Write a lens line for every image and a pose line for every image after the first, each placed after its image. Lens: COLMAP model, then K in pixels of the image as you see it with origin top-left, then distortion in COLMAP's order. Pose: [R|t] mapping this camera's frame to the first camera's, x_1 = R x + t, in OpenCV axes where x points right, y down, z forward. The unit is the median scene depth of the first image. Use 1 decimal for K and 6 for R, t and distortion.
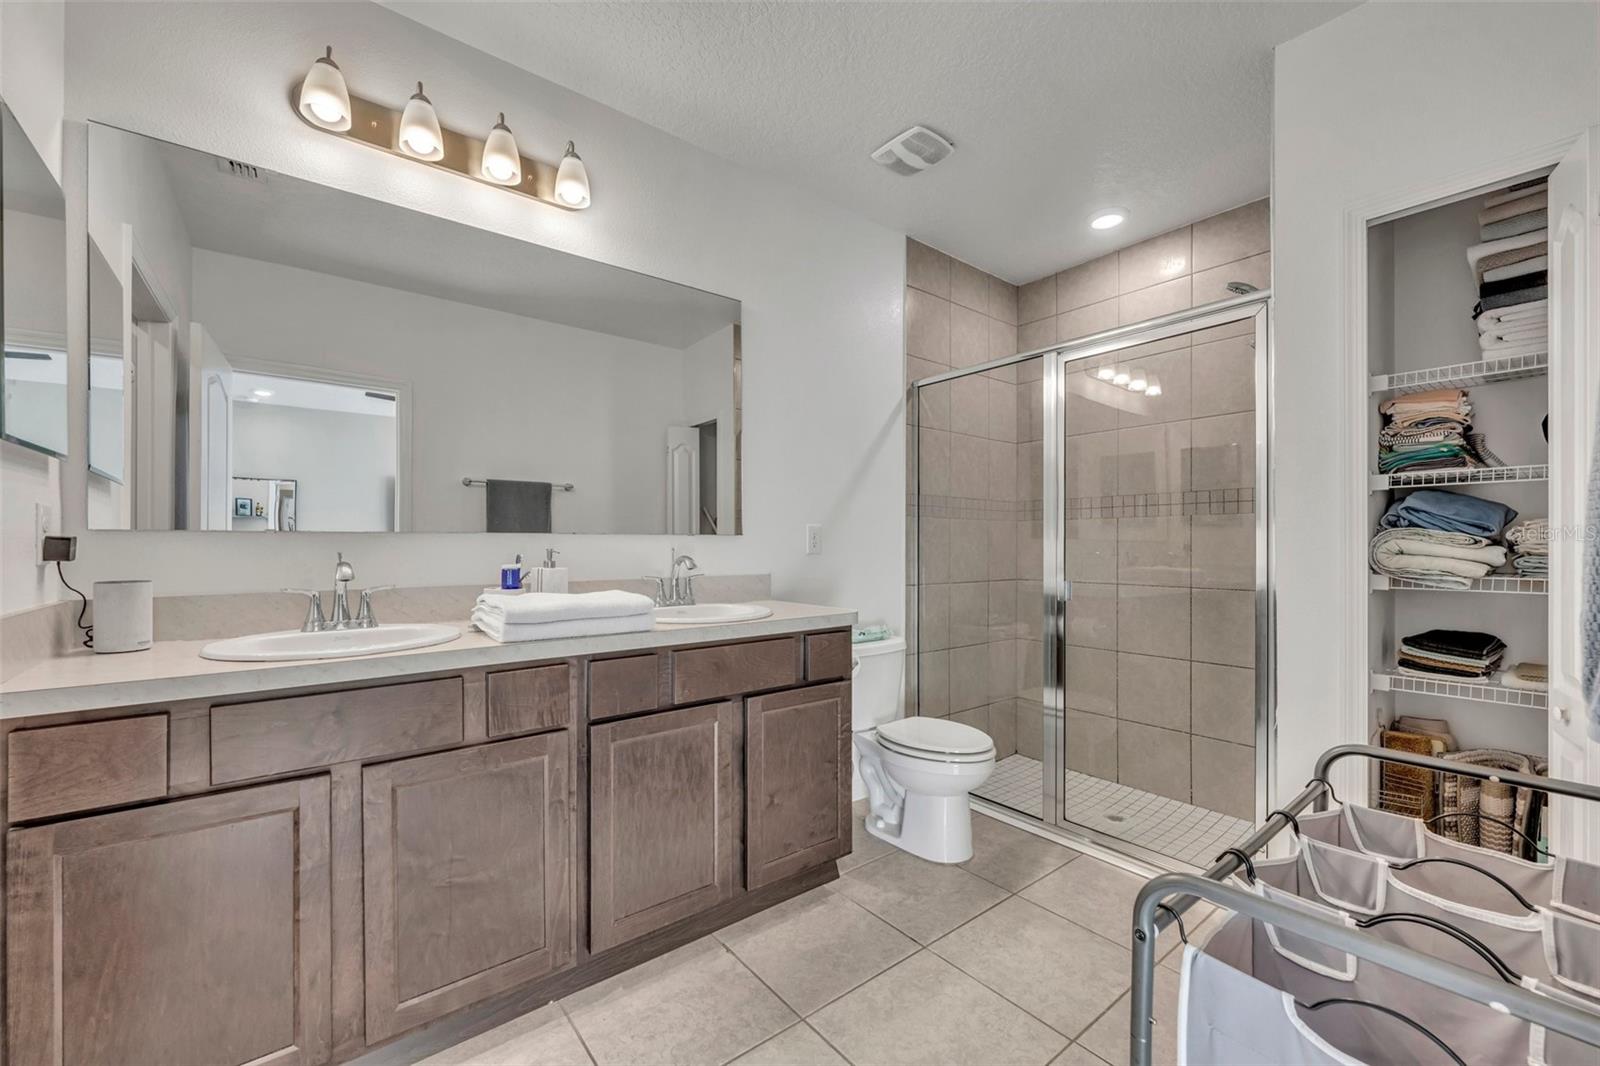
lens RADIAL K [[636.2, 0, 796.5], [0, 636.2, 542.8], [0, 0, 1]] dist [-0.001204, 0.000058]
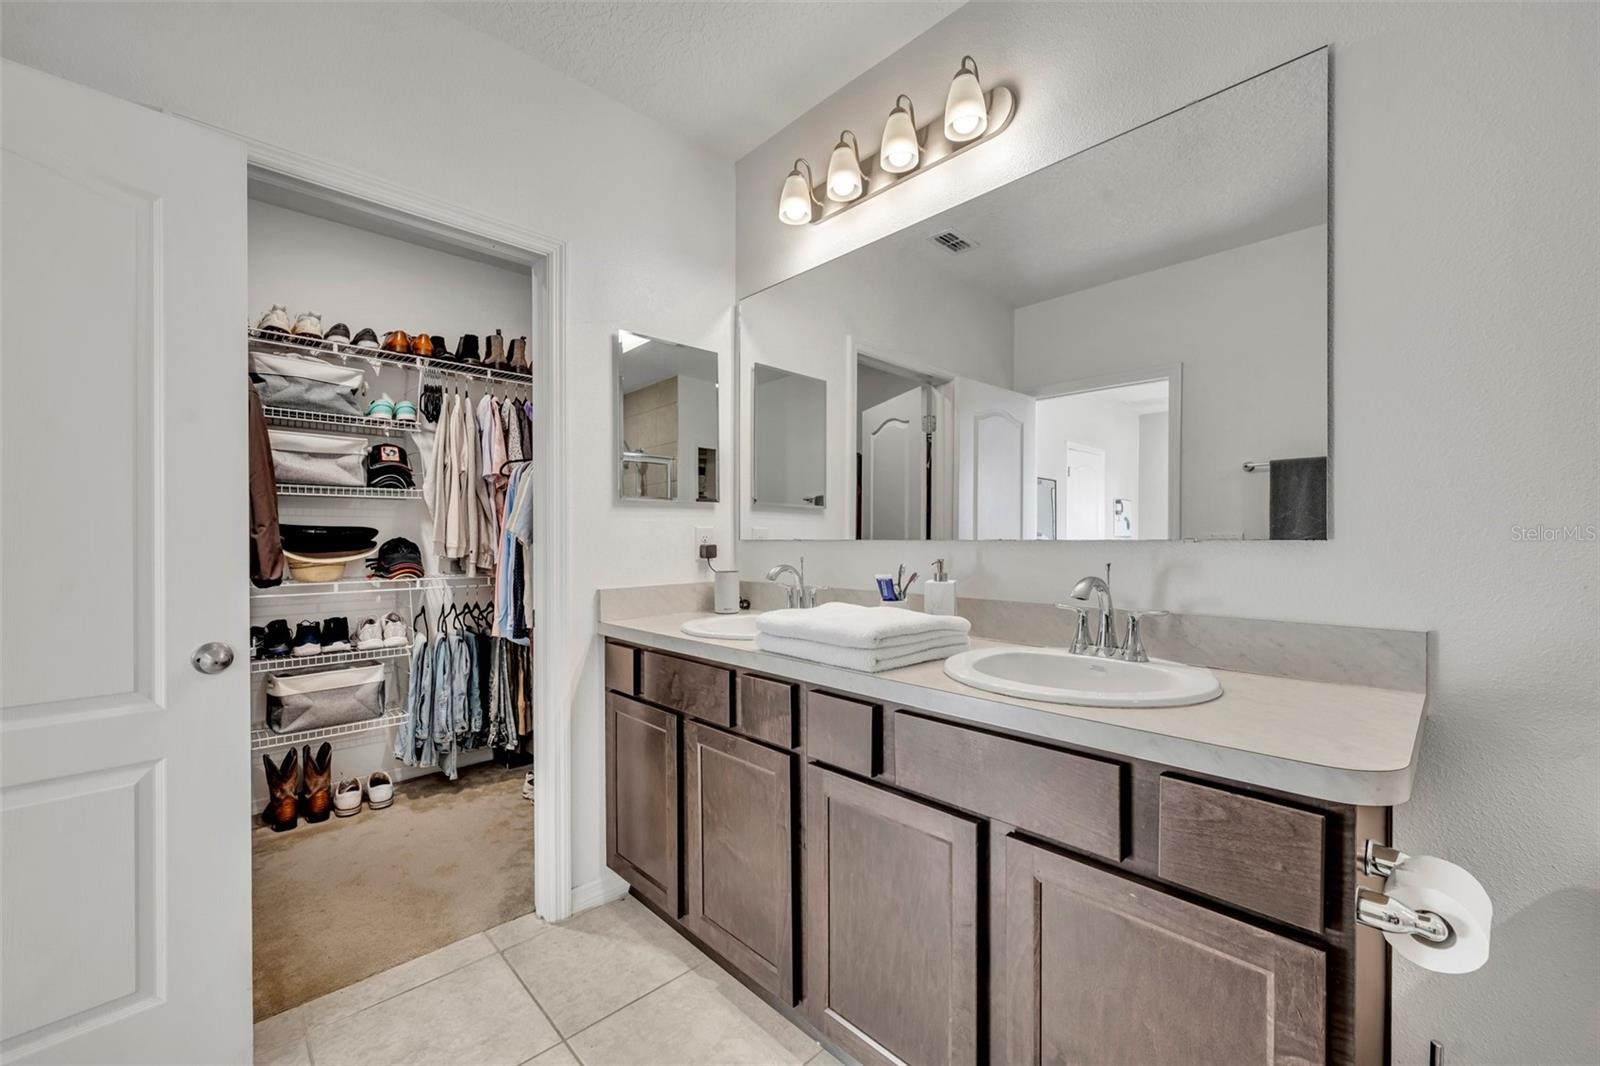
lens RADIAL K [[636.2, 0, 796.5], [0, 636.2, 542.8], [0, 0, 1]] dist [-0.001204, 0.000058]
pose [[0.093583, 0.007514, -0.995583, 0.475634], [0.003342, 0.999964, 0.007861, -0.020439], [0.995606, -0.004063, 0.093554, 0.792137]]
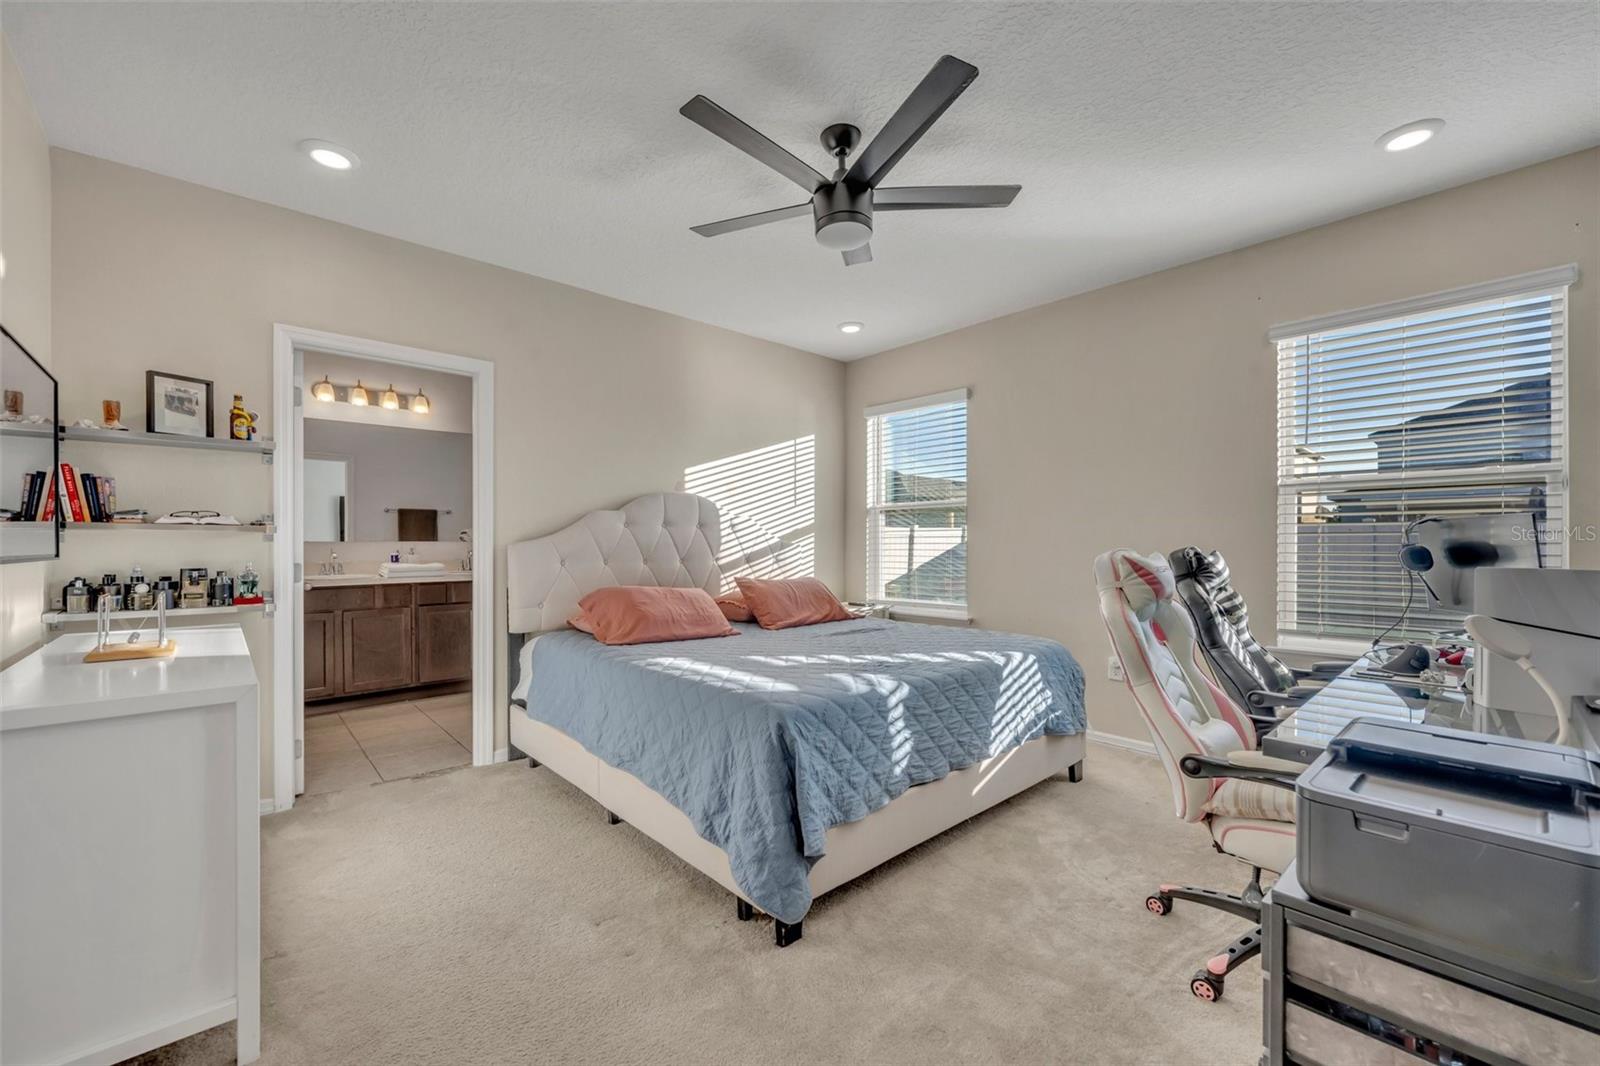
lens RADIAL K [[636.2, 0, 796.5], [0, 636.2, 542.8], [0, 0, 1]] dist [-0.001204, 0.000058]
pose [[0.997618, -0.002116, 0.068947, 1.103784], [0.001790, 0.999987, 0.004801, -0.021706], [-0.068956, -0.004666, 0.997609, -1.875344]]
